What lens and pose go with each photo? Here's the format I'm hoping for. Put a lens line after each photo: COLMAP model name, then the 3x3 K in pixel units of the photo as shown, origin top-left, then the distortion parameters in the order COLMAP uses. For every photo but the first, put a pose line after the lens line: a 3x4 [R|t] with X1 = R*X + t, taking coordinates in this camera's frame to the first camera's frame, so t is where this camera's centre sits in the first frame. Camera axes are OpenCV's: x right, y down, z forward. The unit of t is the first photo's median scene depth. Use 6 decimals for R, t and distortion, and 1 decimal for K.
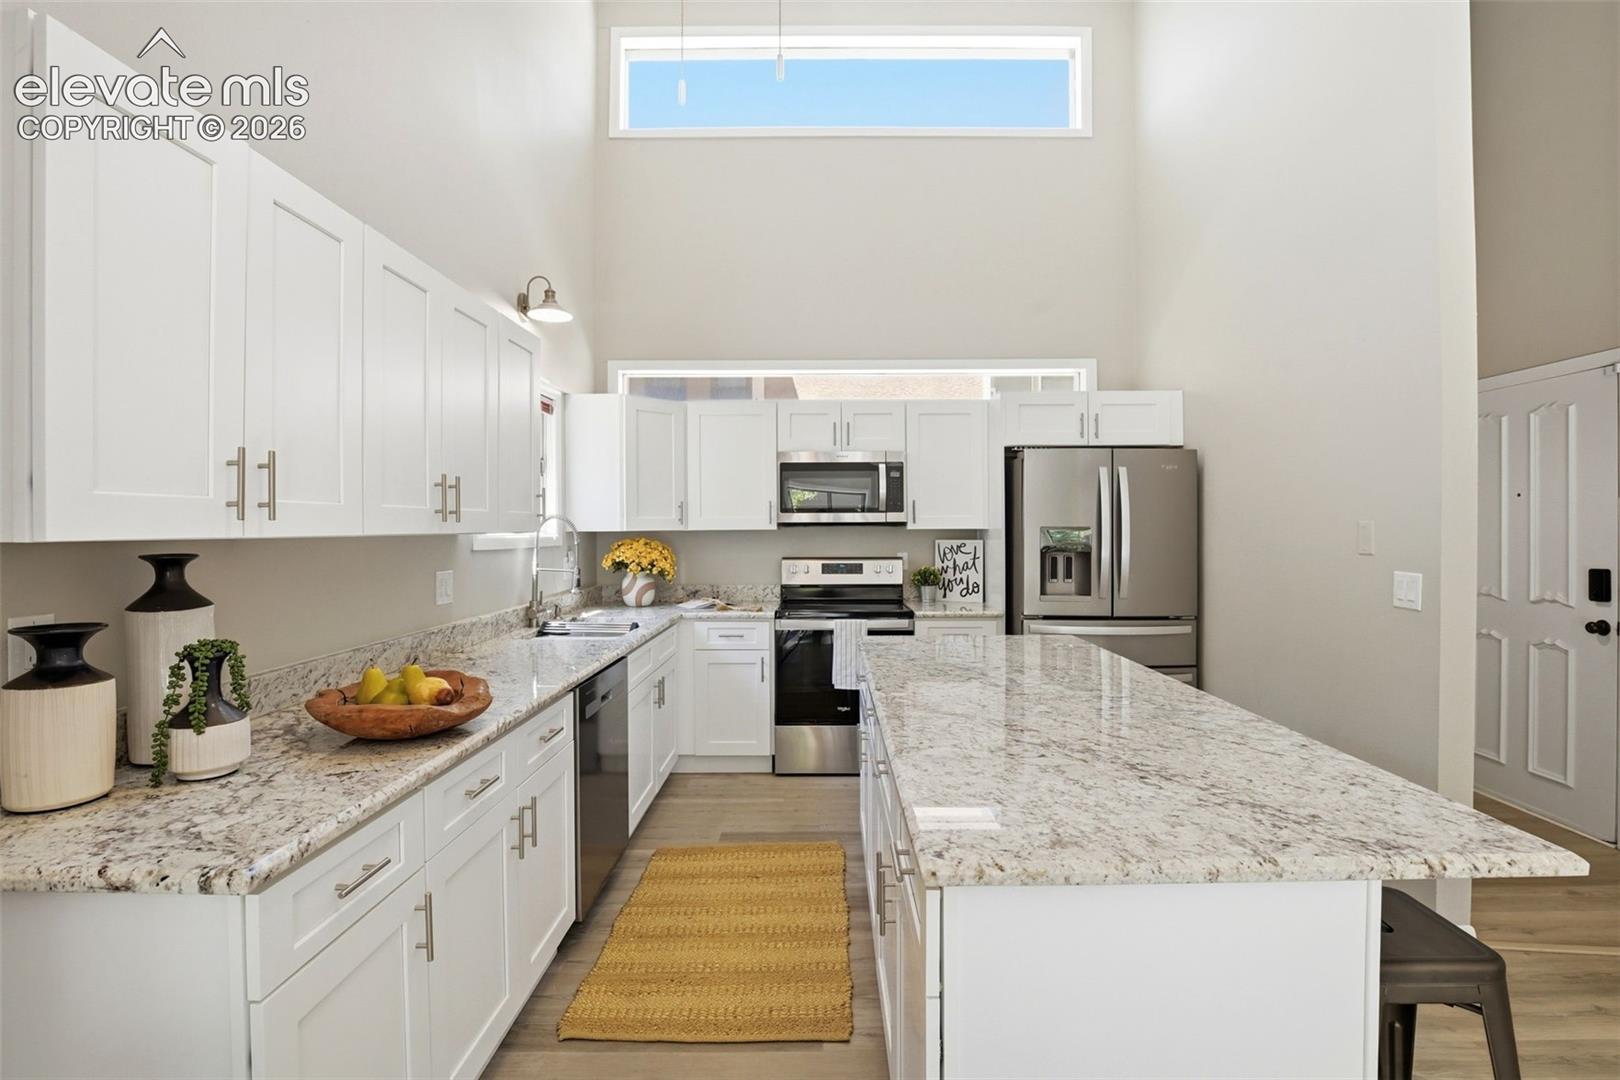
lens RADIAL K [[733.7, 0, 814.7], [0, 733.7, 533.6], [0, 0, 1]] dist [-0.001600, -0.000034]
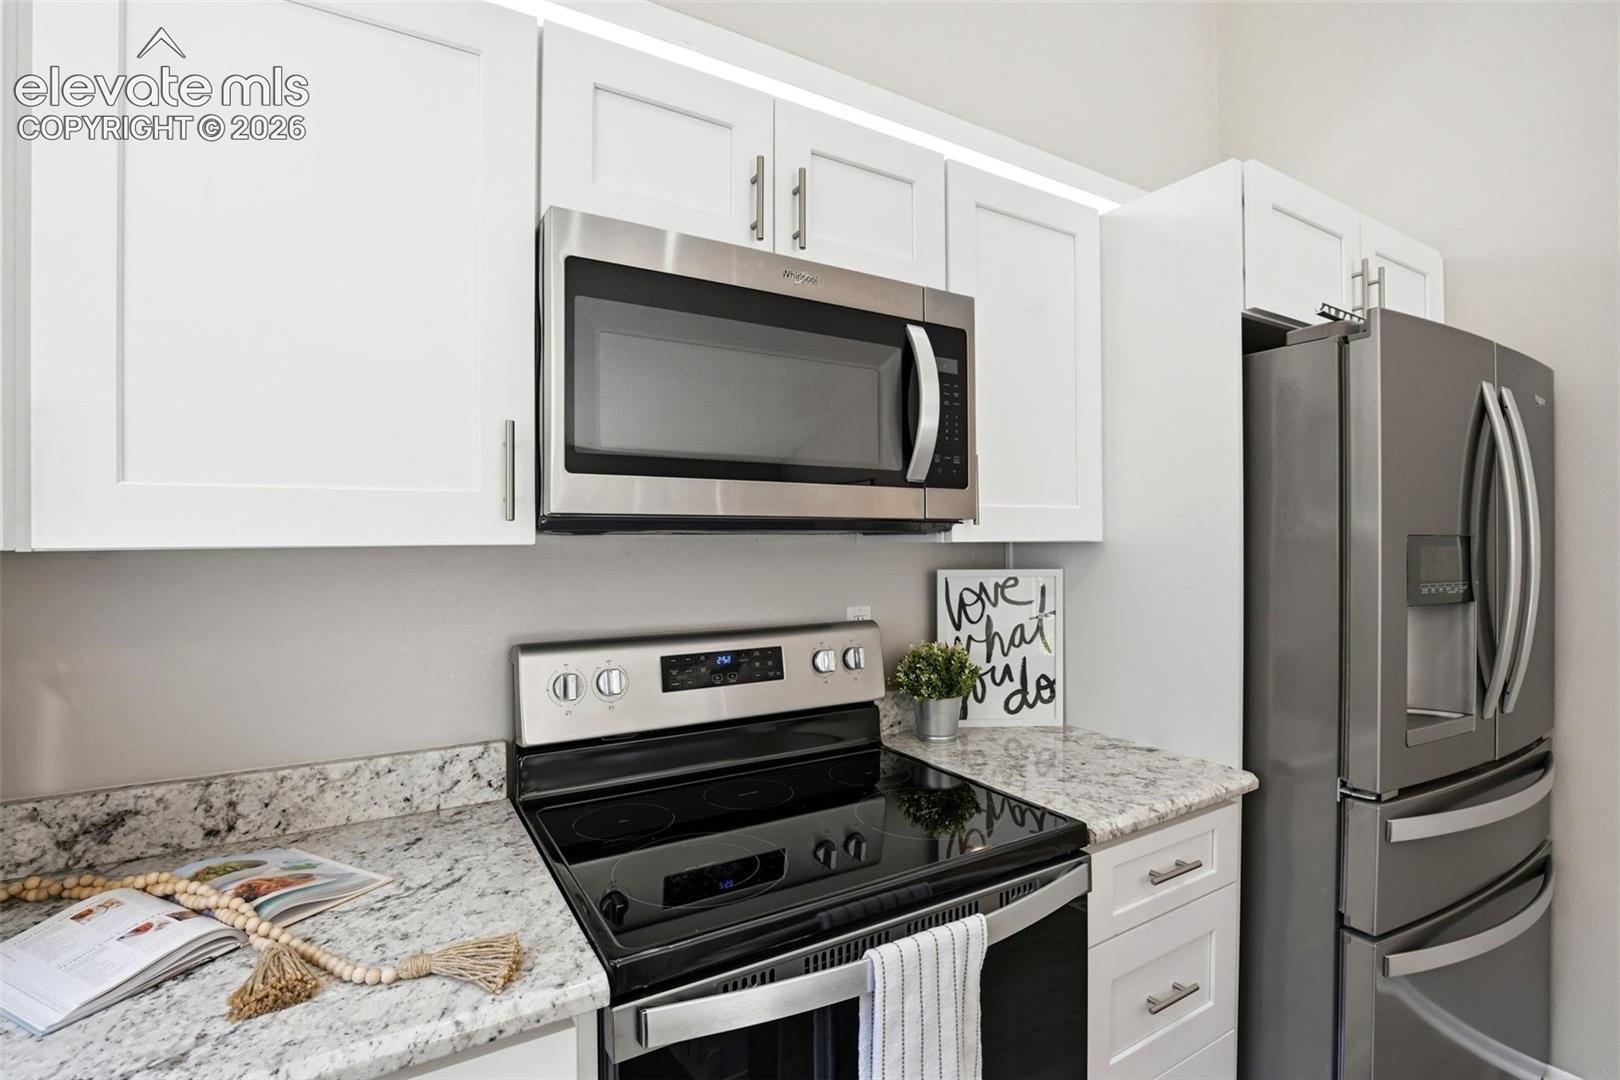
lens RADIAL K [[733.7, 0, 814.3], [0, 733.7, 544.6], [0, 0, 1]] dist [-0.001600, -0.000034]
pose [[0.846634, -0.001675, 0.532173, -0.098379], [0.004919, 0.999977, -0.004679, -0.003629], [-0.532153, 0.006579, 0.846622, 0.719678]]
